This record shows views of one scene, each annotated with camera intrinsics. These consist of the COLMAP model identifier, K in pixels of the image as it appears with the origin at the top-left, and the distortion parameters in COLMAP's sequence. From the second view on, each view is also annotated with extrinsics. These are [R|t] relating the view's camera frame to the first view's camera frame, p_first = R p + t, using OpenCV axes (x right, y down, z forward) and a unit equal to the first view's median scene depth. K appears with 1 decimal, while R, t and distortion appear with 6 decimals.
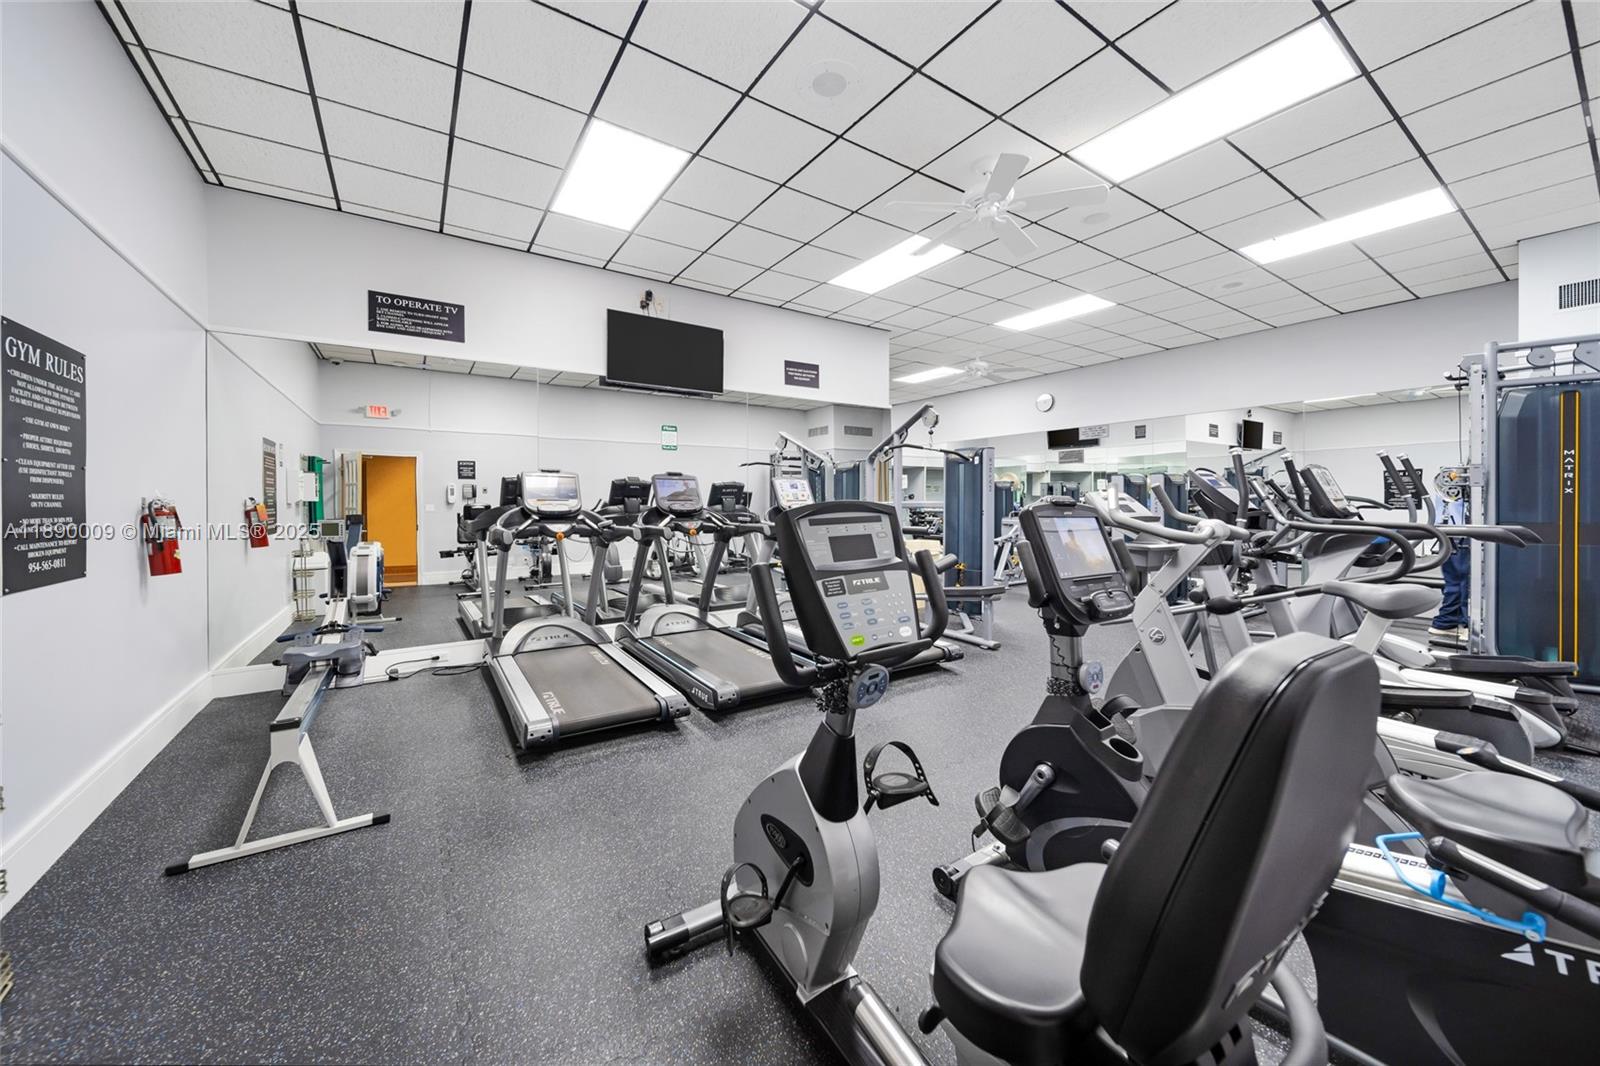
lens RADIAL K [[578.8, 0, 799.2], [0, 578.8, 503.5], [0, 0, 1]] dist [0.000304, 0.000029]
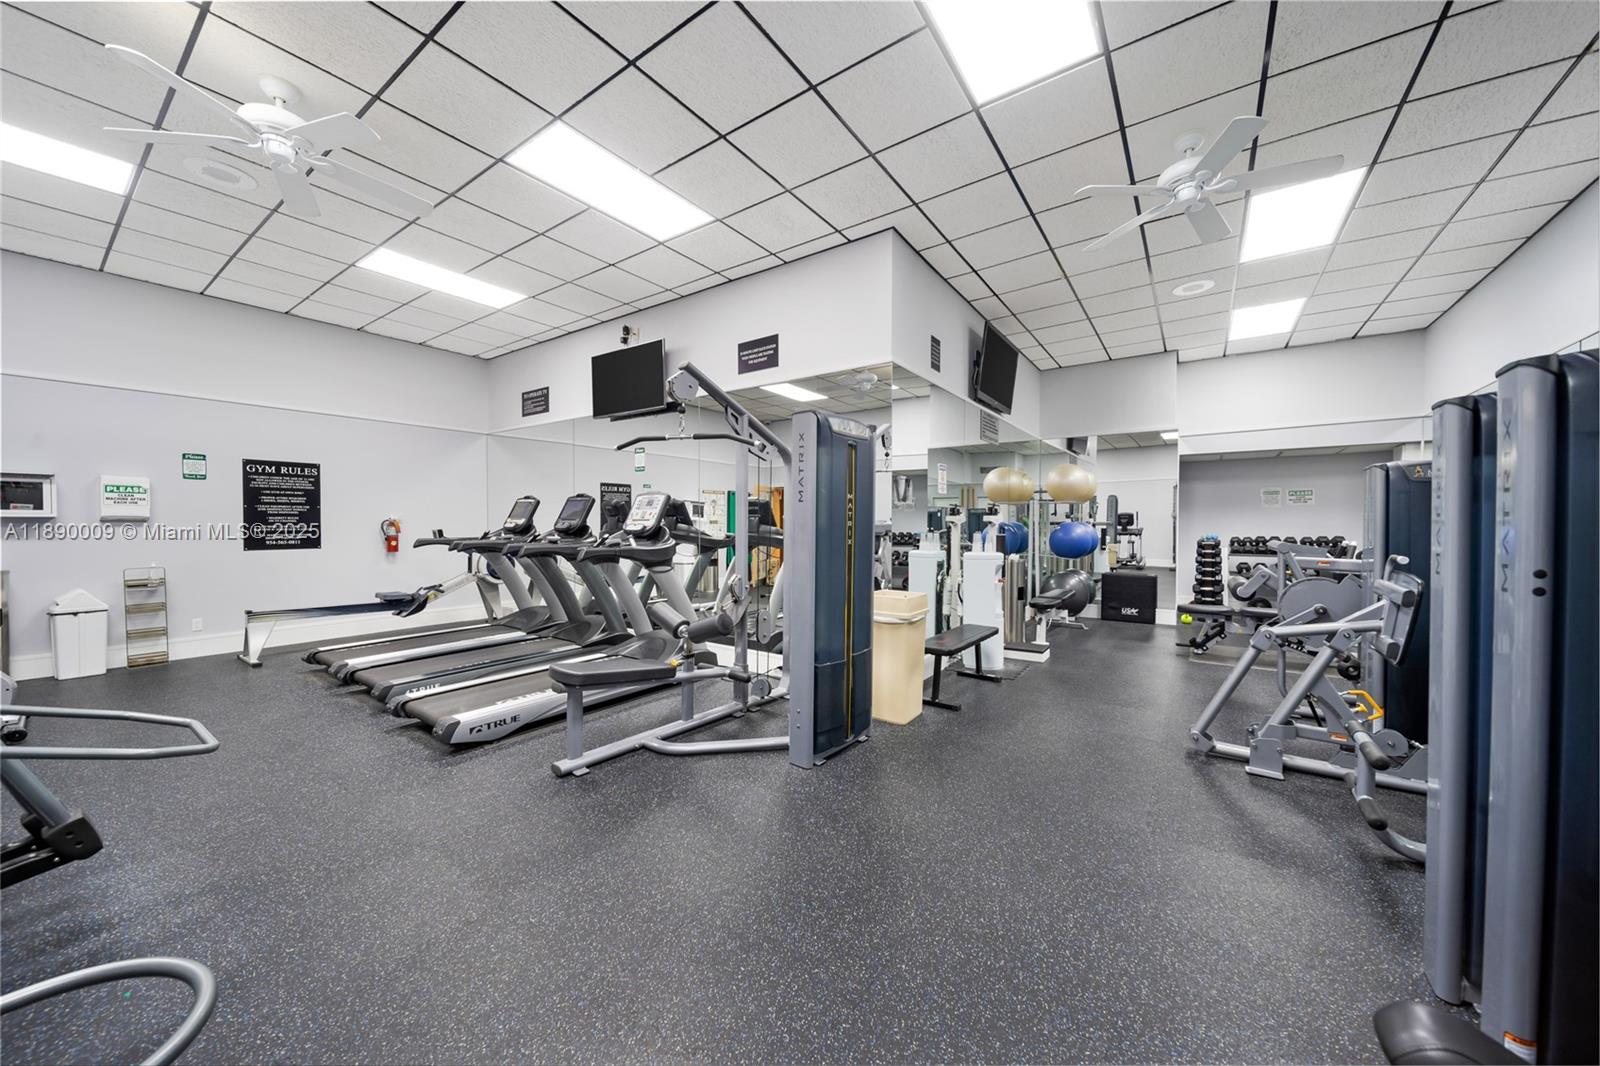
lens RADIAL K [[572.3, 0, 800.0], [0, 572.3, 533.0], [0, 0, 1]] dist [-0.000126, -0.000001]
pose [[0.356356, 0.023343, -0.934059, 0.859863], [-0.005495, 0.999723, 0.022888, -0.006491], [0.934334, -0.003023, 0.356385, 0.915279]]
